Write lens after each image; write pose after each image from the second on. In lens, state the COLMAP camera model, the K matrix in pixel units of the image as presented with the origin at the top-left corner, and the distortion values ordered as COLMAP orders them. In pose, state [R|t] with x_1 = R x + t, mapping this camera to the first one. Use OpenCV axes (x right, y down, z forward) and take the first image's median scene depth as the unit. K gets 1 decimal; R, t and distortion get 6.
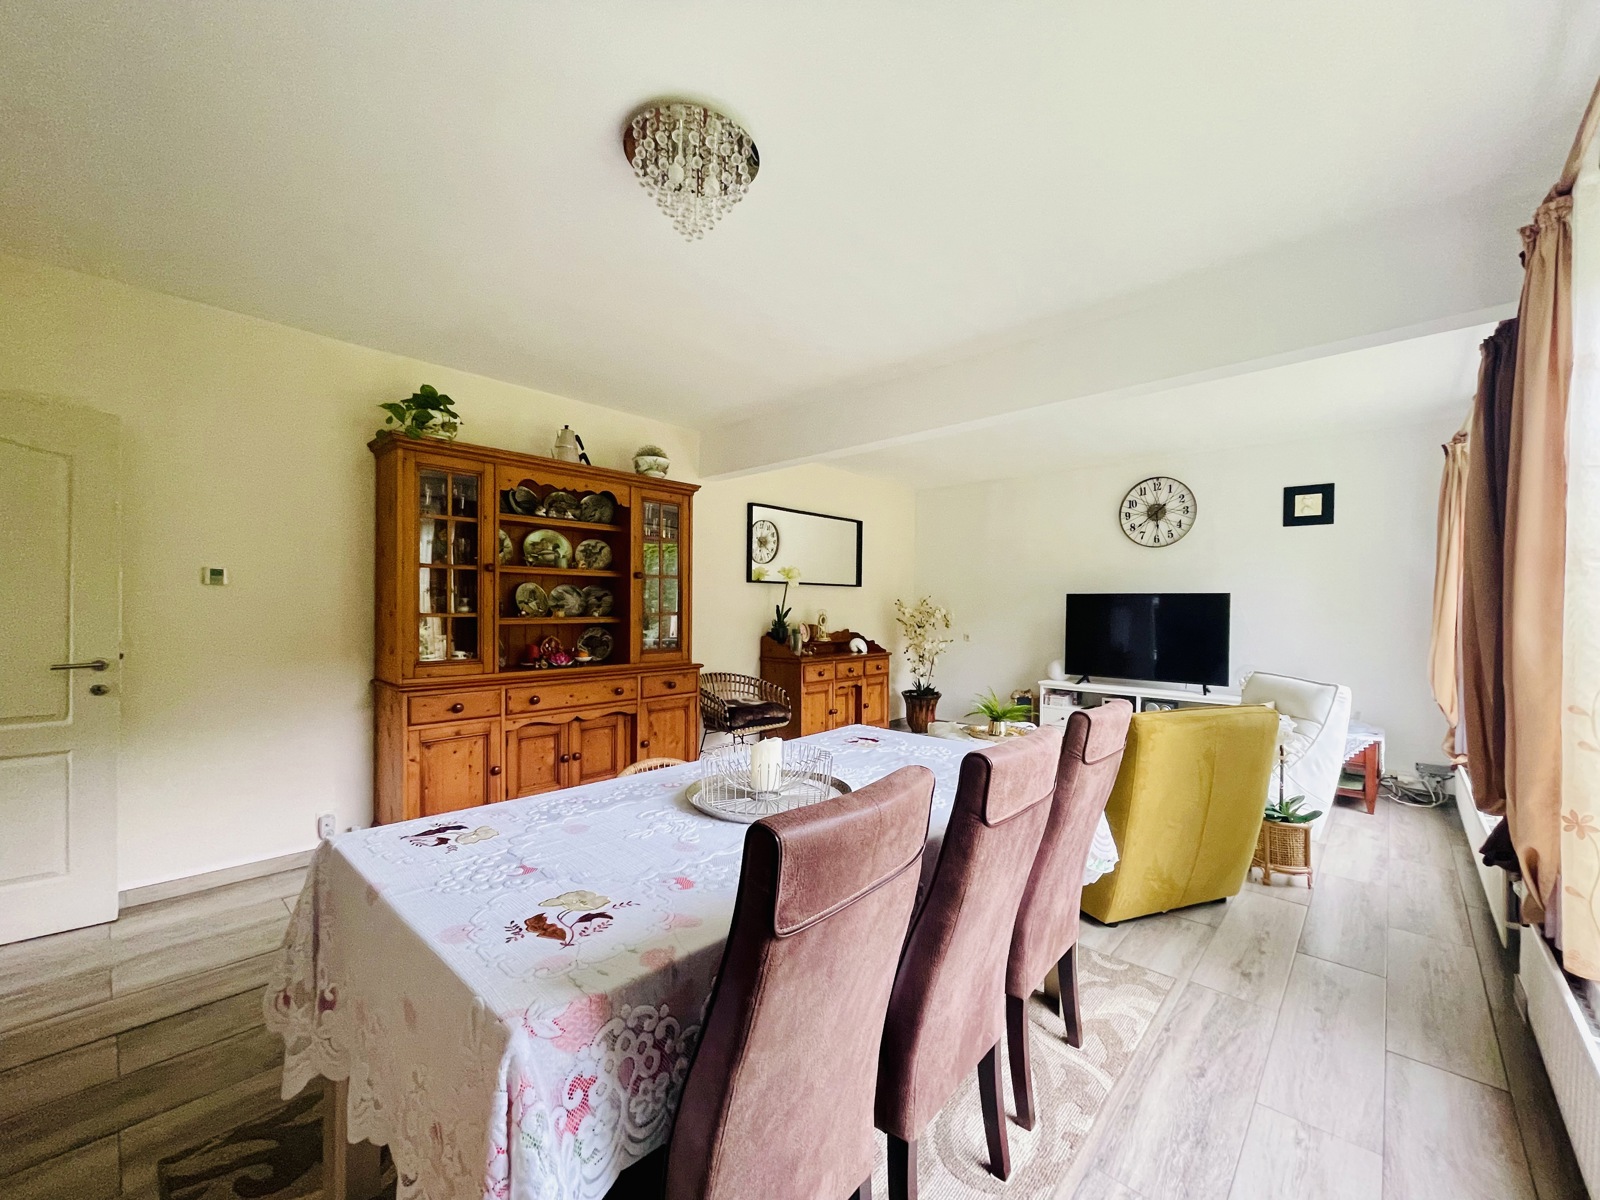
lens RADIAL K [[651.0, 0, 807.7], [0, 651.0, 603.7], [0, 0, 1]] dist [-0.000941, -0.000415]
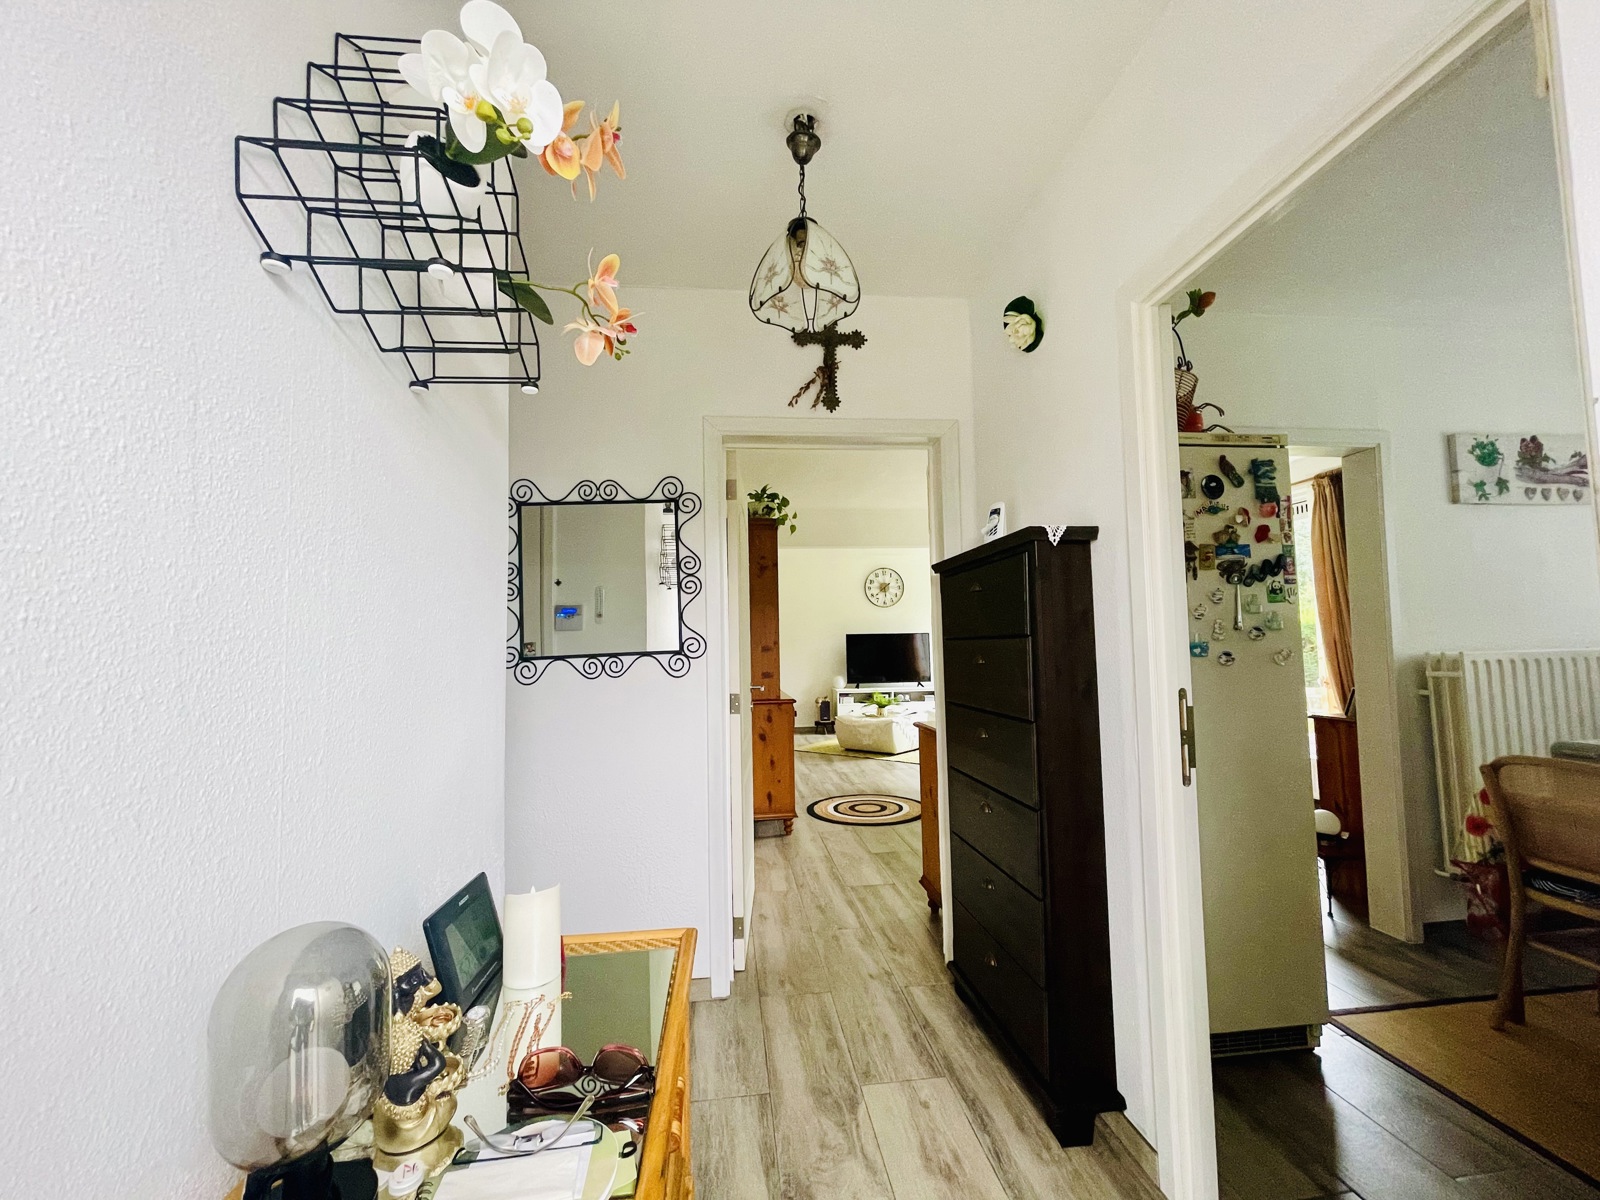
lens RADIAL K [[651.0, 0, 799.0], [0, 651.0, 607.6], [0, 0, 1]] dist [-0.000941, -0.000415]
pose [[0.659523, 0.033714, 0.750928, -0.964841], [0.022971, 0.997623, -0.064965, 0.023449], [-0.751333, 0.060096, 0.657181, 0.018443]]
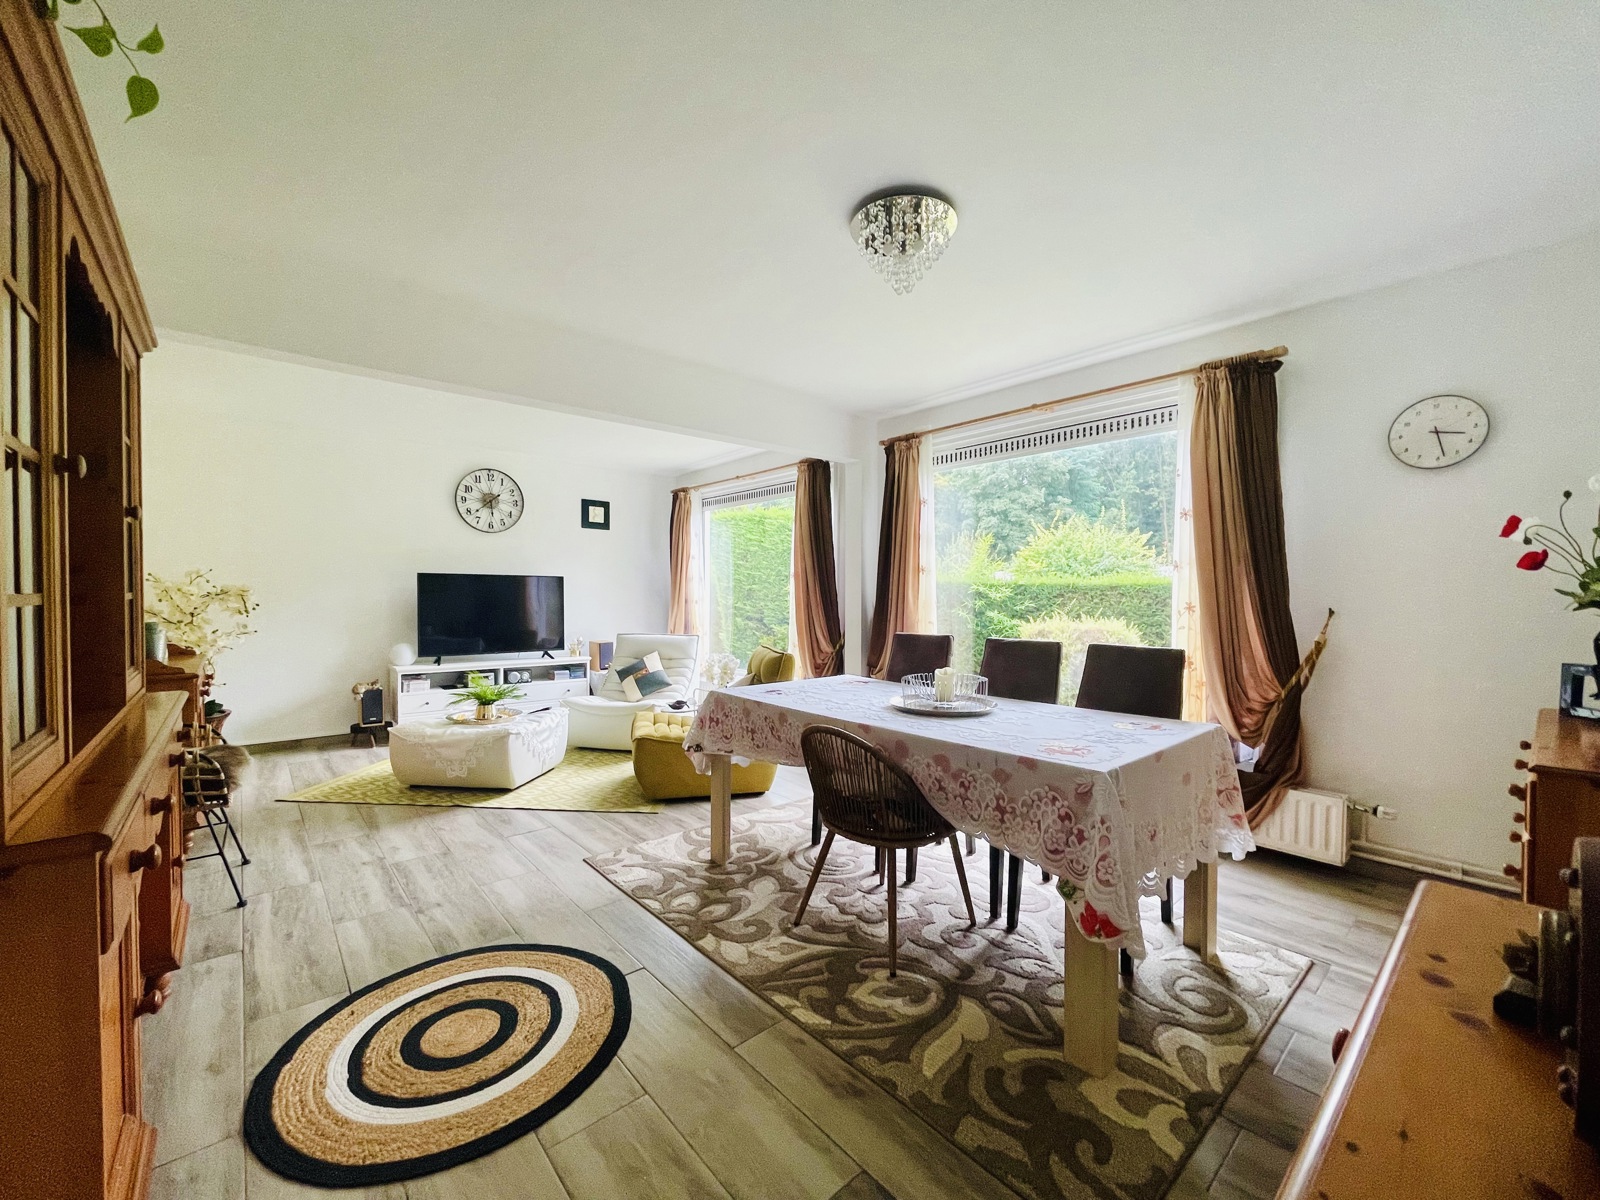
lens RADIAL K [[651.0, 0, 794.9], [0, 651.0, 607.7], [0, 0, 1]] dist [-0.000941, -0.000415]
pose [[0.129978, -0.018877, 0.991337, -0.501182], [-0.001240, 0.999815, 0.019201, 0.018174], [-0.991516, -0.003725, 0.129930, 0.357817]]
